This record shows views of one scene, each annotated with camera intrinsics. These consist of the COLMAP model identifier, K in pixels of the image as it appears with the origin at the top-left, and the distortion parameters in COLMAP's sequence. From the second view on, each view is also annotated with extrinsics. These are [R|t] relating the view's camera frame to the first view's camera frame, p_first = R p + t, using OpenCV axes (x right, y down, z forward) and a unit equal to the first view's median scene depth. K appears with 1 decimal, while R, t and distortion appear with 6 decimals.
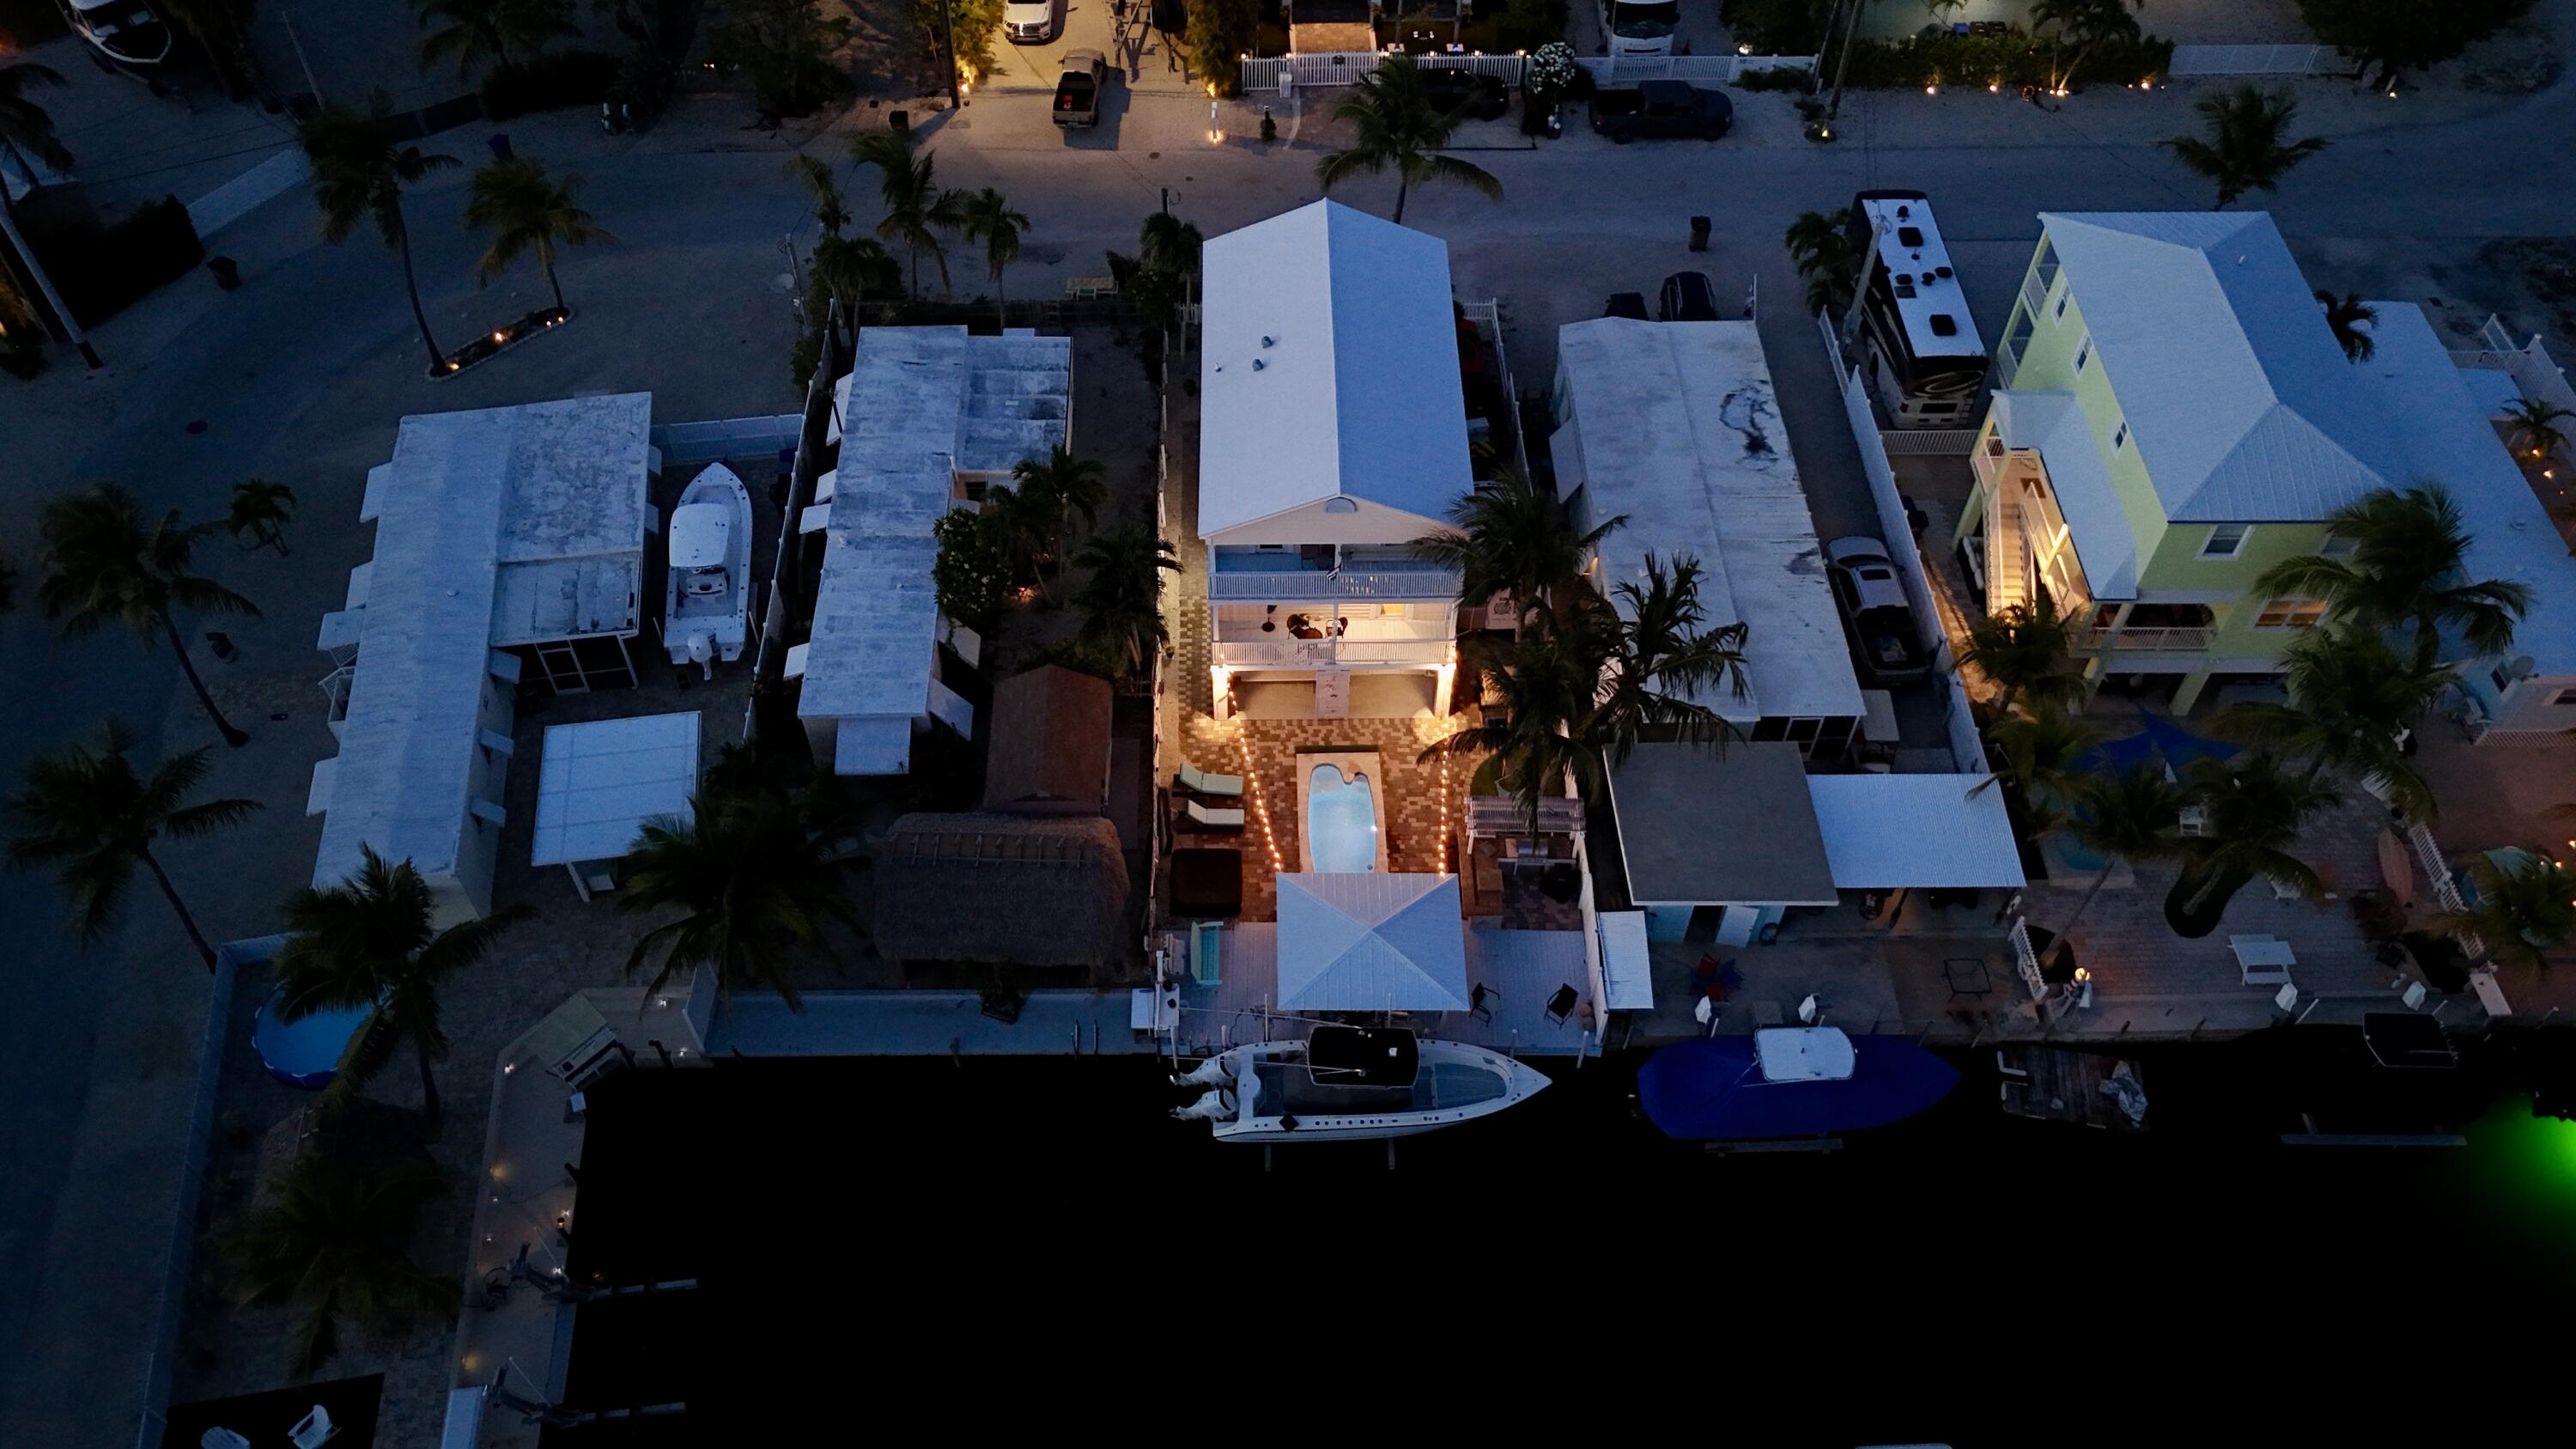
lens RADIAL K [[1900.7, 0, 1285.5], [0, 1900.7, 741.1], [0, 0, 1]] dist [0.067017, -0.059487]
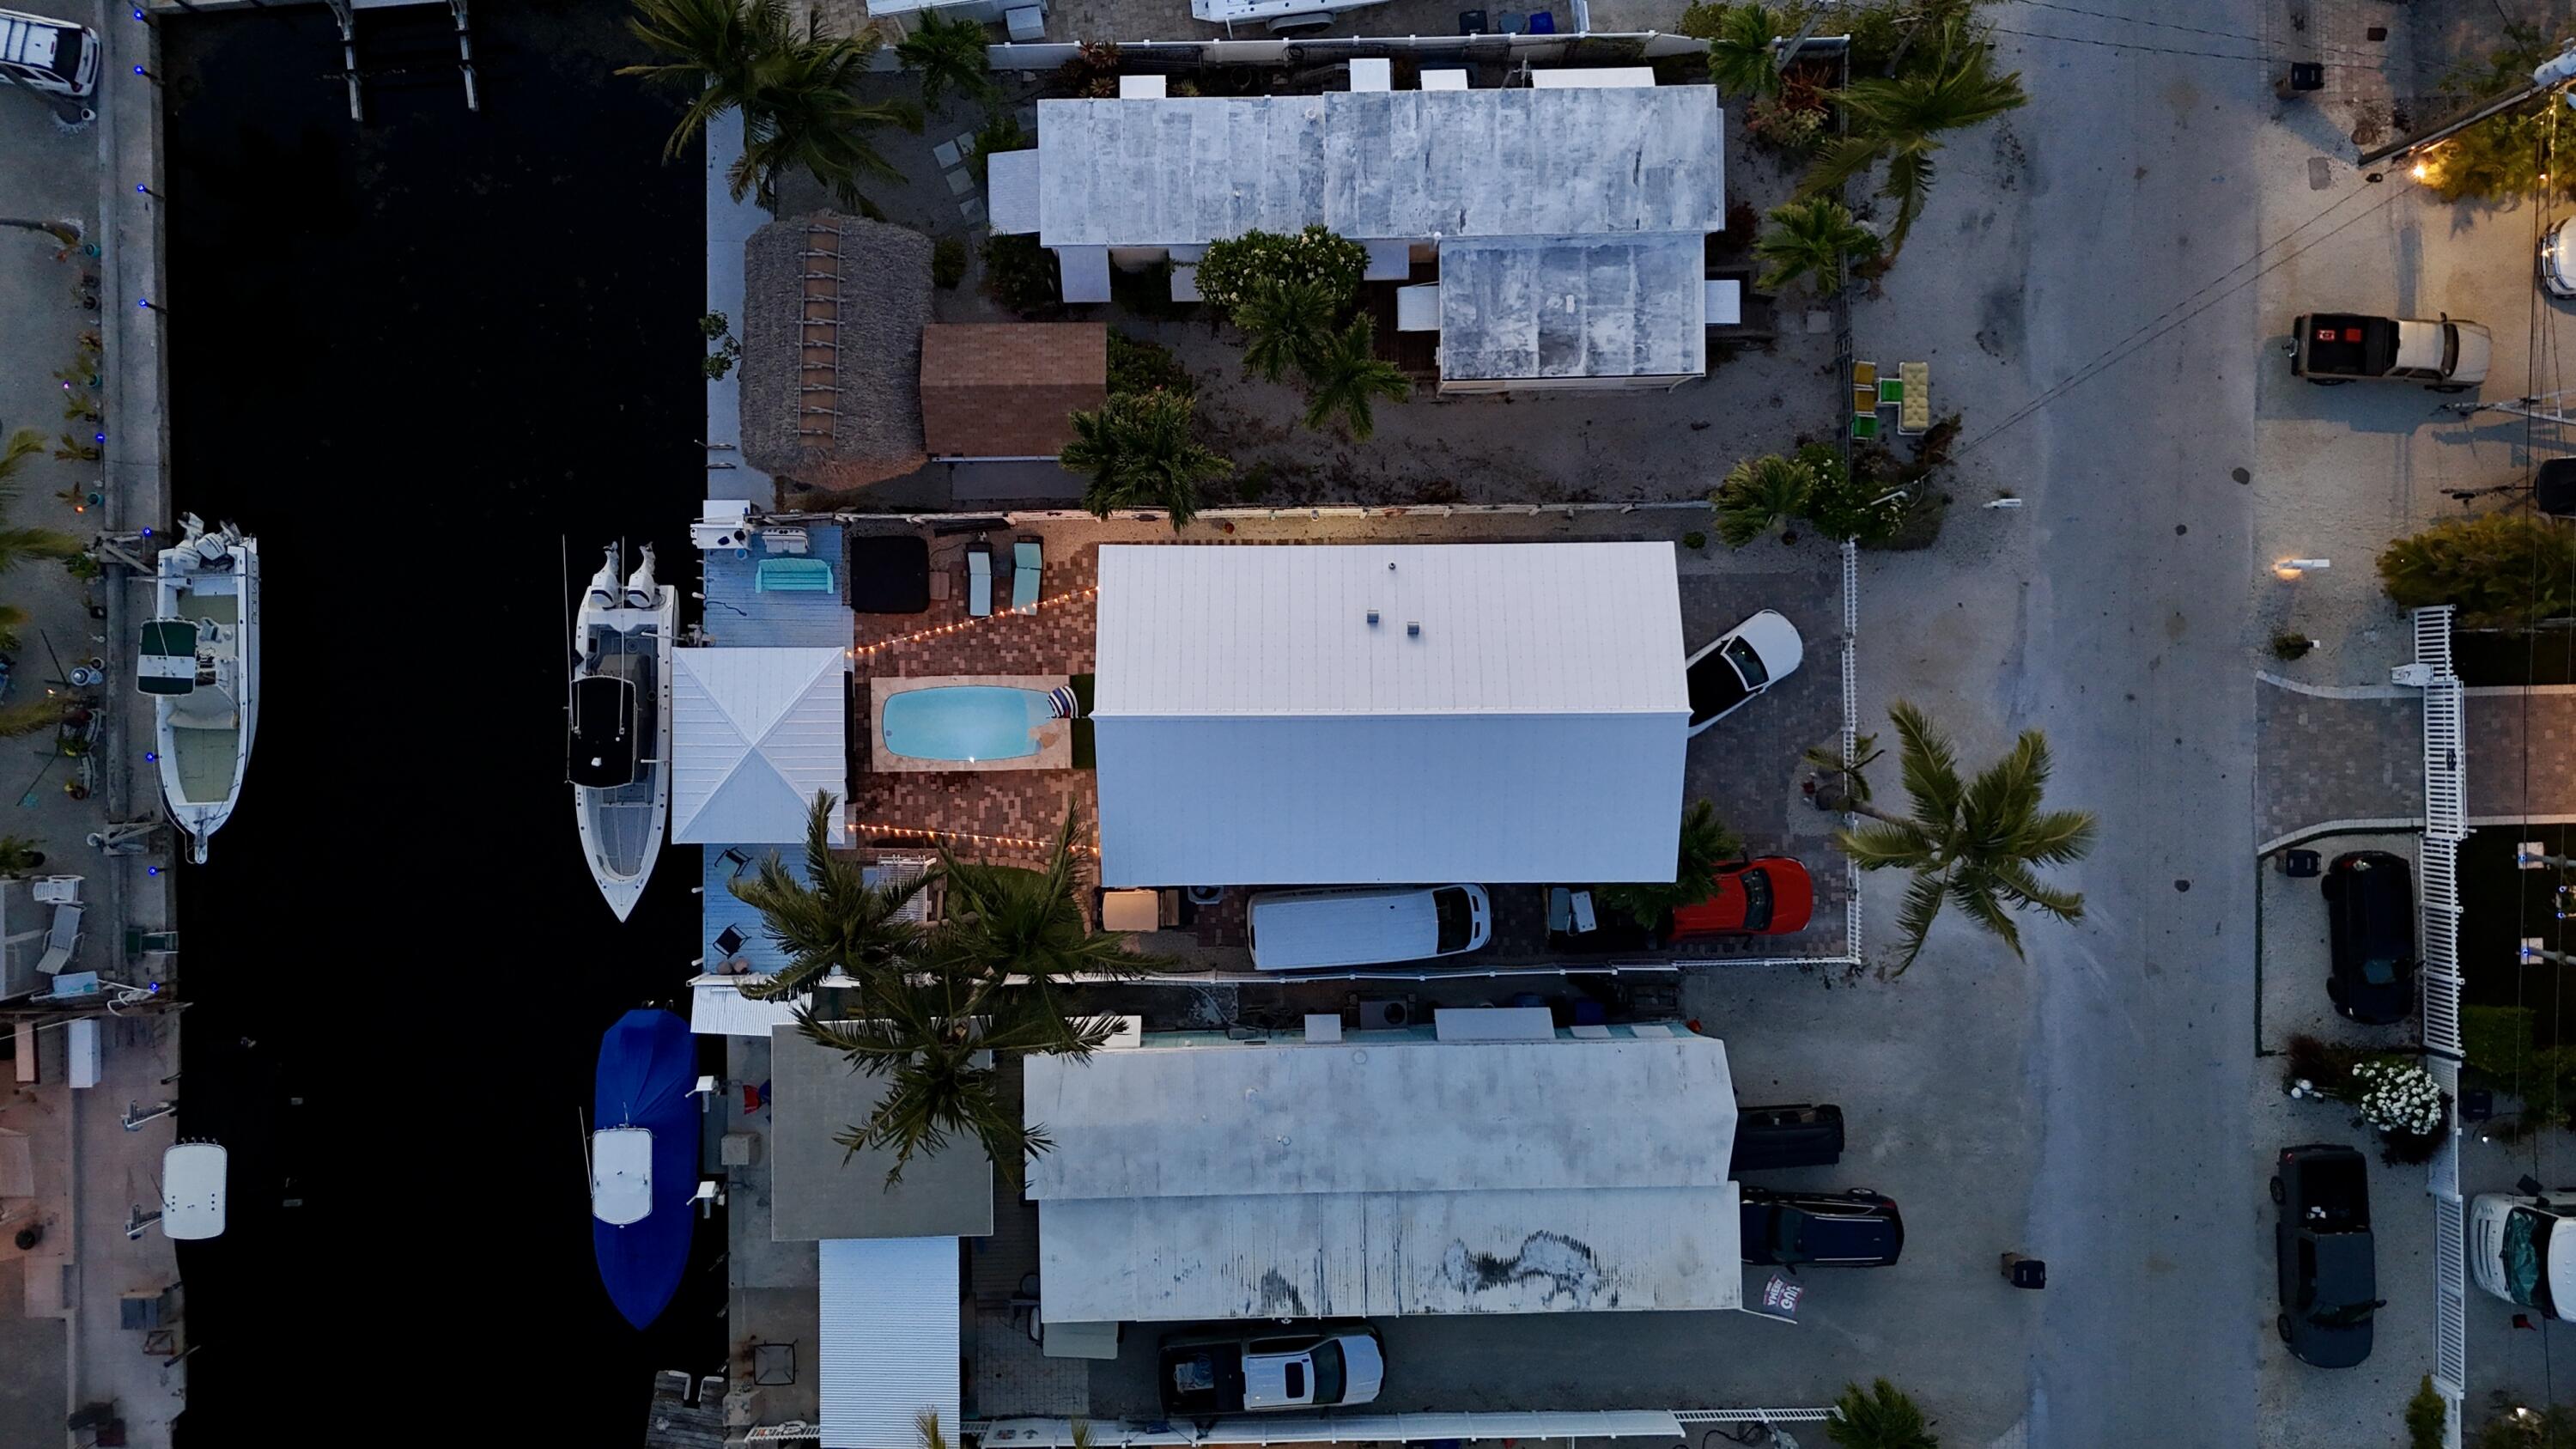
lens RADIAL K [[1900.7, 0, 1266.6], [0, 1900.7, 738.1], [0, 0, 1]] dist [0.067017, -0.059487]
pose [[-0.010431, 0.999944, -0.001494, 0.035620], [-0.778445, -0.007183, 0.627671, -0.621694], [0.627626, 0.007710, 0.778477, 0.367794]]
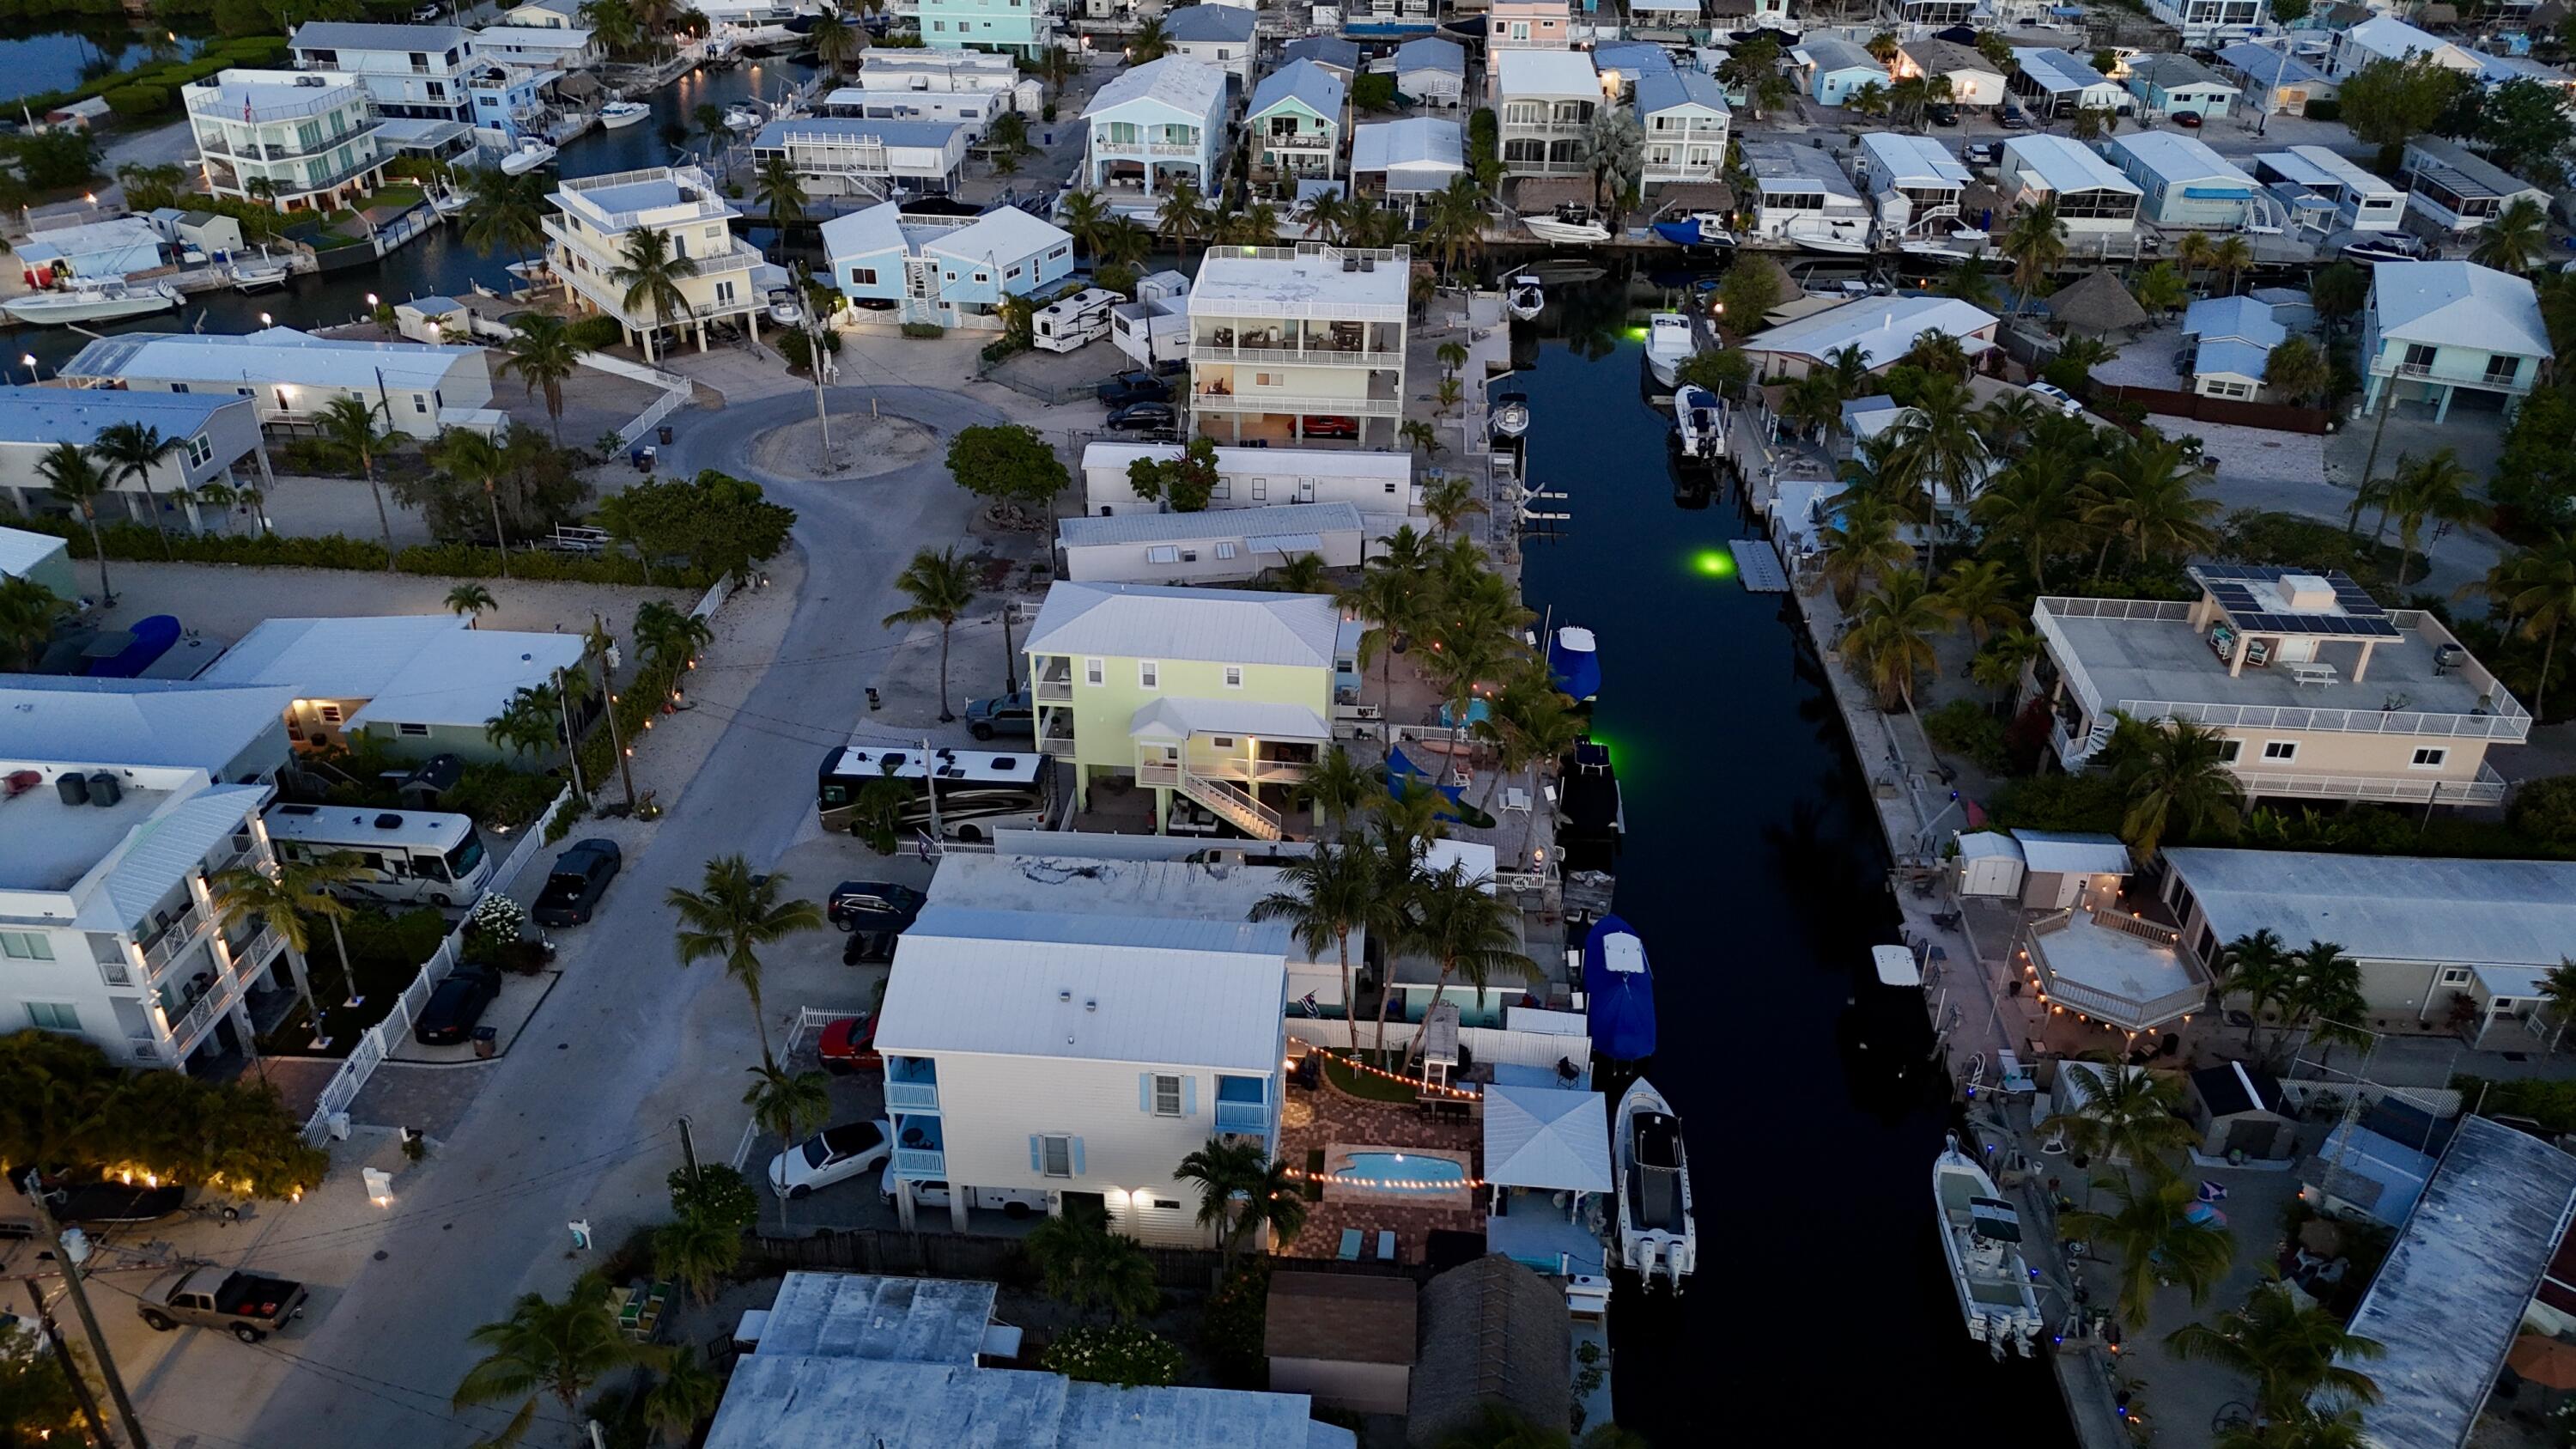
lens RADIAL K [[1900.7, 0, 1309.3], [0, 1900.7, 712.1], [0, 0, 1]] dist [0.067017, -0.059487]
pose [[0.089506, -0.501114, 0.860740, -0.855002], [0.763090, 0.589881, 0.264072, -0.482577], [-0.640064, 0.633186, 0.435193, 0.308220]]
